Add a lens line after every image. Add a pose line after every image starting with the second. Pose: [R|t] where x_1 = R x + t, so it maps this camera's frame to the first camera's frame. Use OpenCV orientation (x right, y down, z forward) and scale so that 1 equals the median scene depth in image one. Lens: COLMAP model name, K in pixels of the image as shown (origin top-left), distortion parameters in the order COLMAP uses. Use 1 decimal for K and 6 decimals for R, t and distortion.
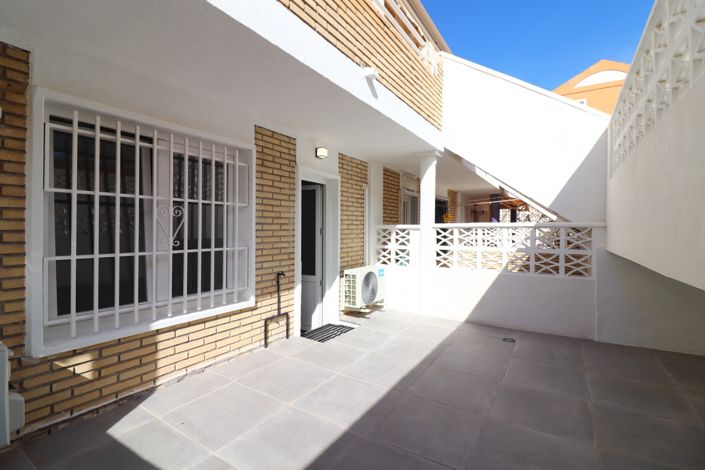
lens RADIAL K [[328.4, 0, 351.9], [0, 328.4, 231.9], [0, 0, 1]] dist [-0.004863, -0.007861]
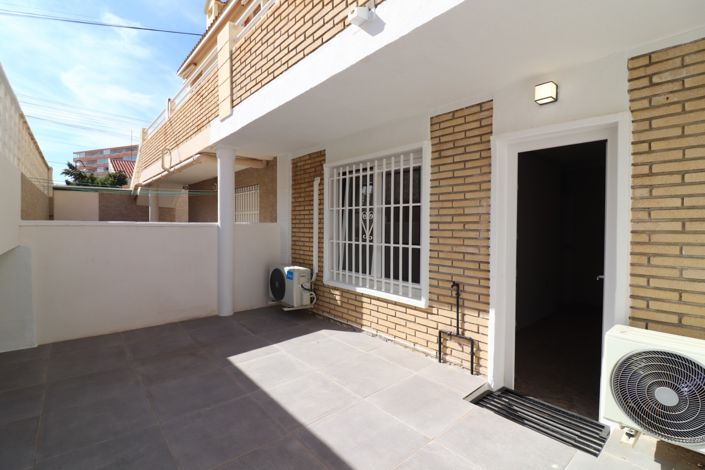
lens RADIAL K [[328.4, 0, 348.3], [0, 328.4, 232.2], [0, 0, 1]] dist [-0.004863, -0.007861]
pose [[-0.298574, 0.017715, -0.954222, 0.662420], [-0.014545, 0.999627, 0.023109, -0.016228], [0.954276, 0.020779, -0.298205, 1.038014]]
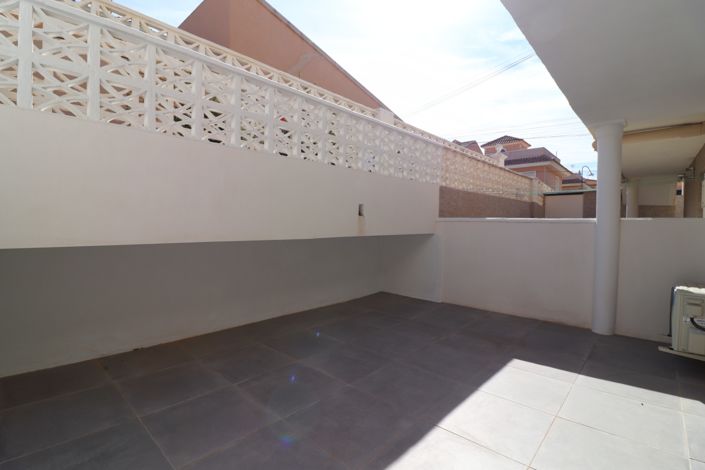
lens RADIAL K [[328.4, 0, 348.6], [0, 328.4, 232.2], [0, 0, 1]] dist [-0.004863, -0.007861]
pose [[-0.982927, -0.020359, 0.182868, 0.148542], [-0.014345, 0.999314, 0.034148, 0.005885], [-0.183438, 0.030941, -0.982544, 1.377641]]
